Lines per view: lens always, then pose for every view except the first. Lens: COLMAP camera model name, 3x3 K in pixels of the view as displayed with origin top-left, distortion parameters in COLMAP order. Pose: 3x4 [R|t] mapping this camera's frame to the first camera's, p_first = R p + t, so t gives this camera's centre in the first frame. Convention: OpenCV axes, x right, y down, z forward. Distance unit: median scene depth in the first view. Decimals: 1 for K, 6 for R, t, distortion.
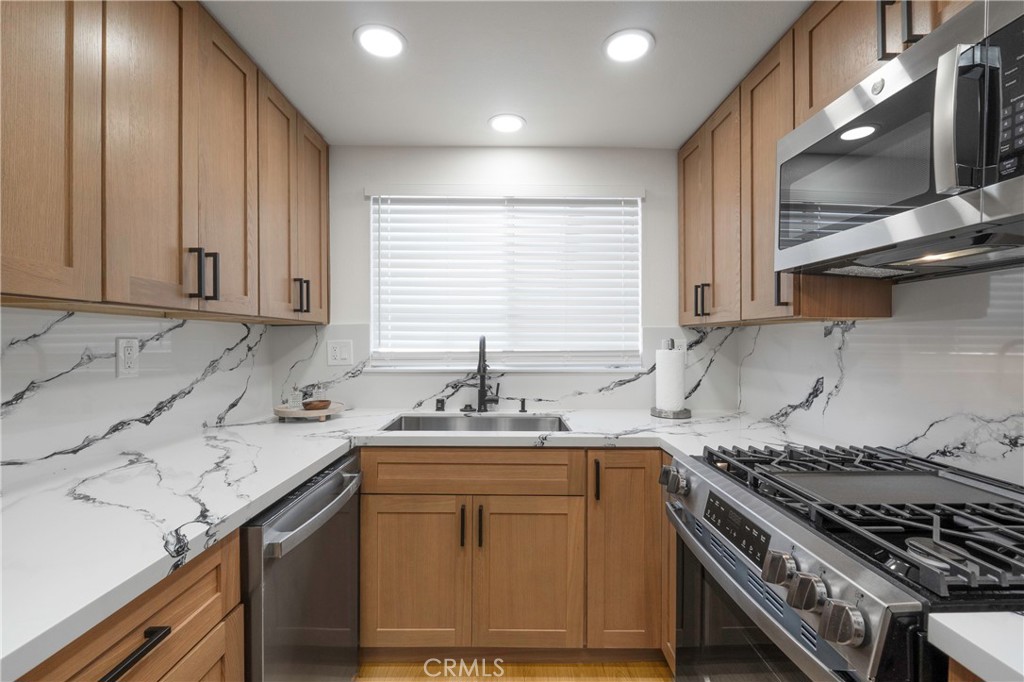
lens RADIAL K [[432.2, 0, 512.4], [0, 432.2, 340.3], [0, 0, 1]] dist [-0.002170, 0.000565]
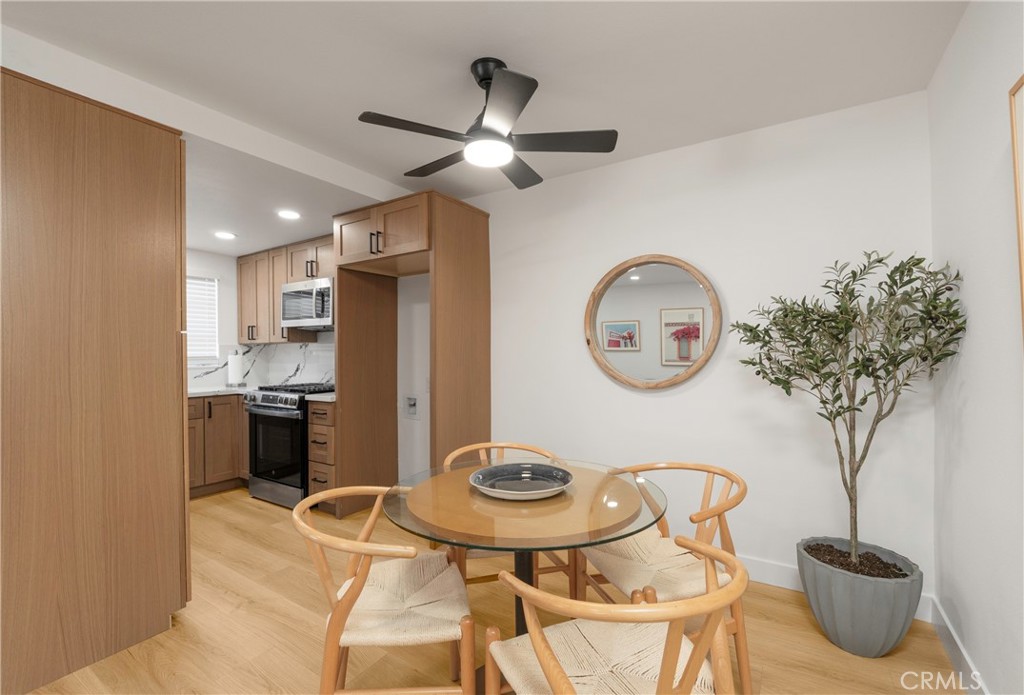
lens RADIAL K [[450.7, 0, 508.0], [0, 450.7, 350.0], [0, 0, 1]] dist [0.002280, -0.000325]
pose [[0.546110, -0.003240, 0.837707, -0.860449], [0.011260, 0.999931, -0.003473, 0.021112], [-0.837638, 0.011329, 0.546109, -1.507134]]
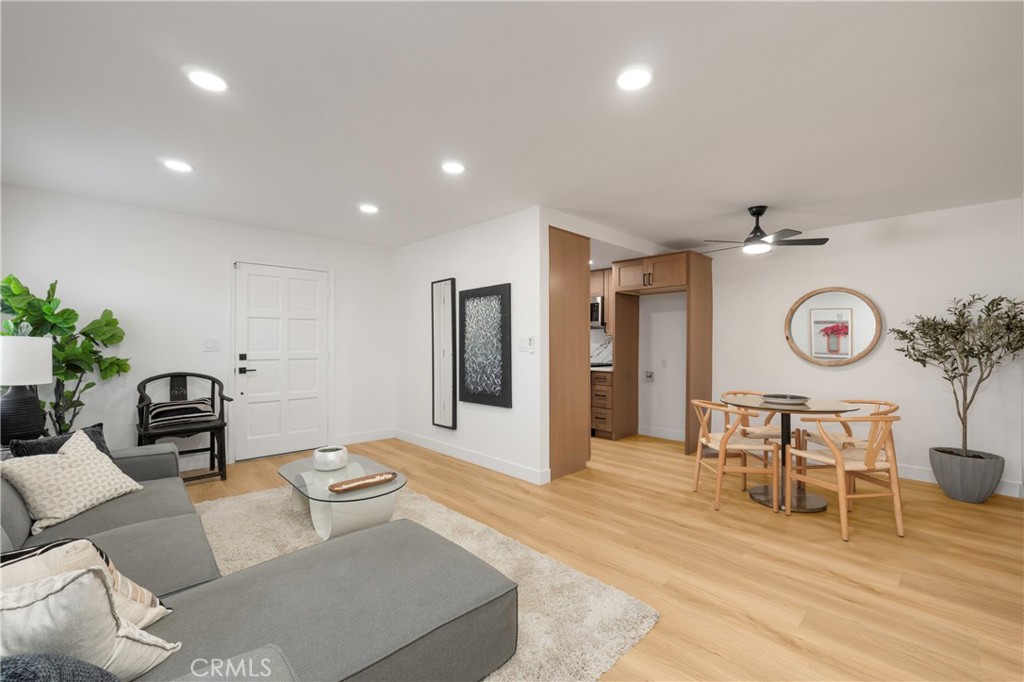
lens RADIAL K [[432.2, 0, 515.3], [0, 432.2, 343.3], [0, 0, 1]] dist [-0.002170, 0.000565]
pose [[0.723361, 0.002723, 0.690464, -2.374793], [-0.001313, 0.999996, -0.002569, 0.030803], [-0.690468, 0.000951, 0.723362, -1.618544]]
